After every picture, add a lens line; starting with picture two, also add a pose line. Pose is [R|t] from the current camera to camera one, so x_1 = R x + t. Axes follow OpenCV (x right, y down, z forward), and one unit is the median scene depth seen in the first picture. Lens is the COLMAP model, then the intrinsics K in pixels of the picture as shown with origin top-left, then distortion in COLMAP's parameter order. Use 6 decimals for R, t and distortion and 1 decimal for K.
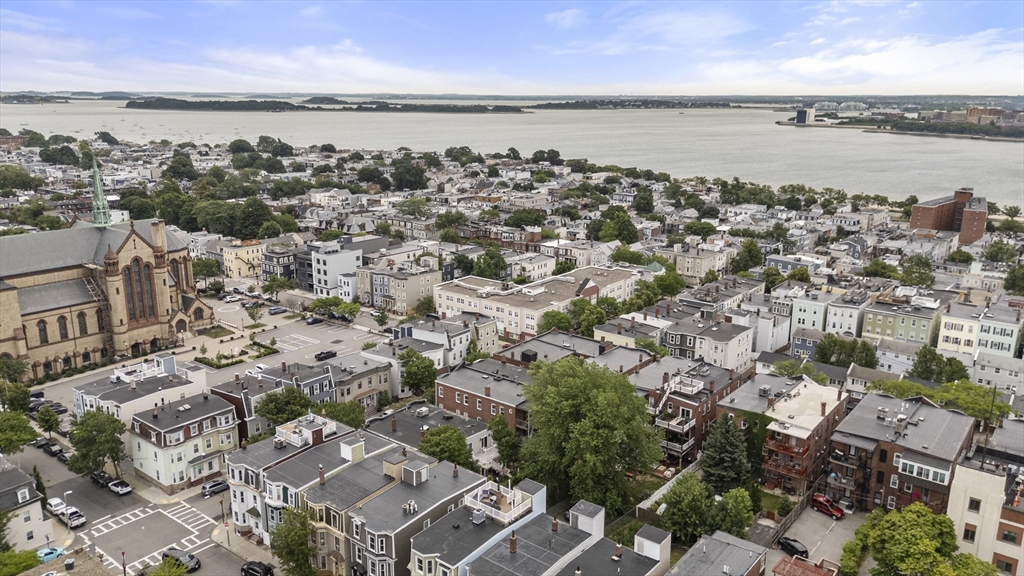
lens RADIAL K [[751.9, 0, 515.5], [0, 751.9, 289.8], [0, 0, 1]] dist [0.082786, -0.094605]
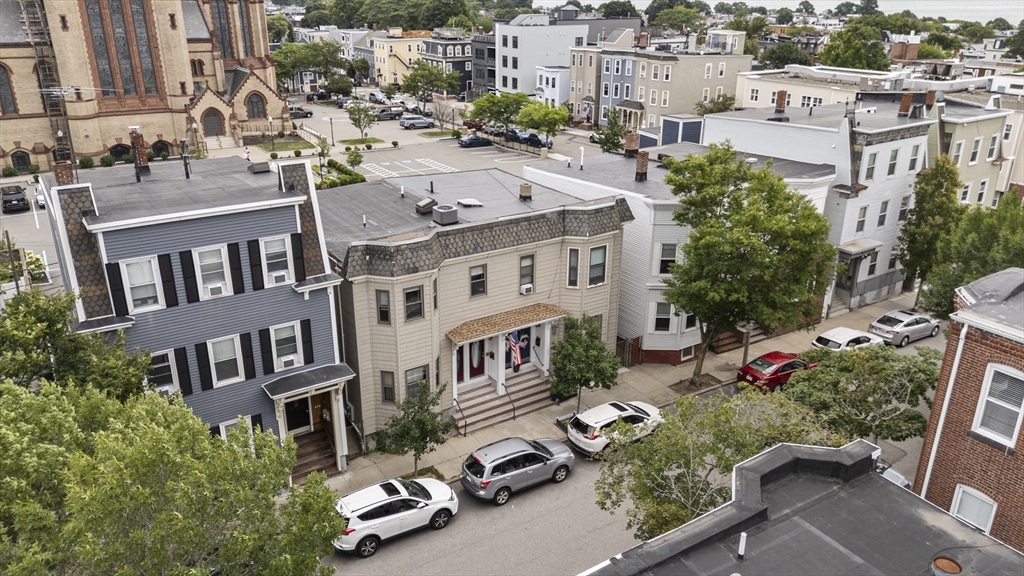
lens RADIAL K [[751.9, 0, 515.5], [0, 751.9, 289.8], [0, 0, 1]] dist [0.082786, -0.094605]
pose [[0.949506, 0.117332, -0.290985, -0.097365], [-0.079866, 0.987279, 0.137486, 0.072185], [0.303415, -0.107304, 0.946797, 0.586823]]
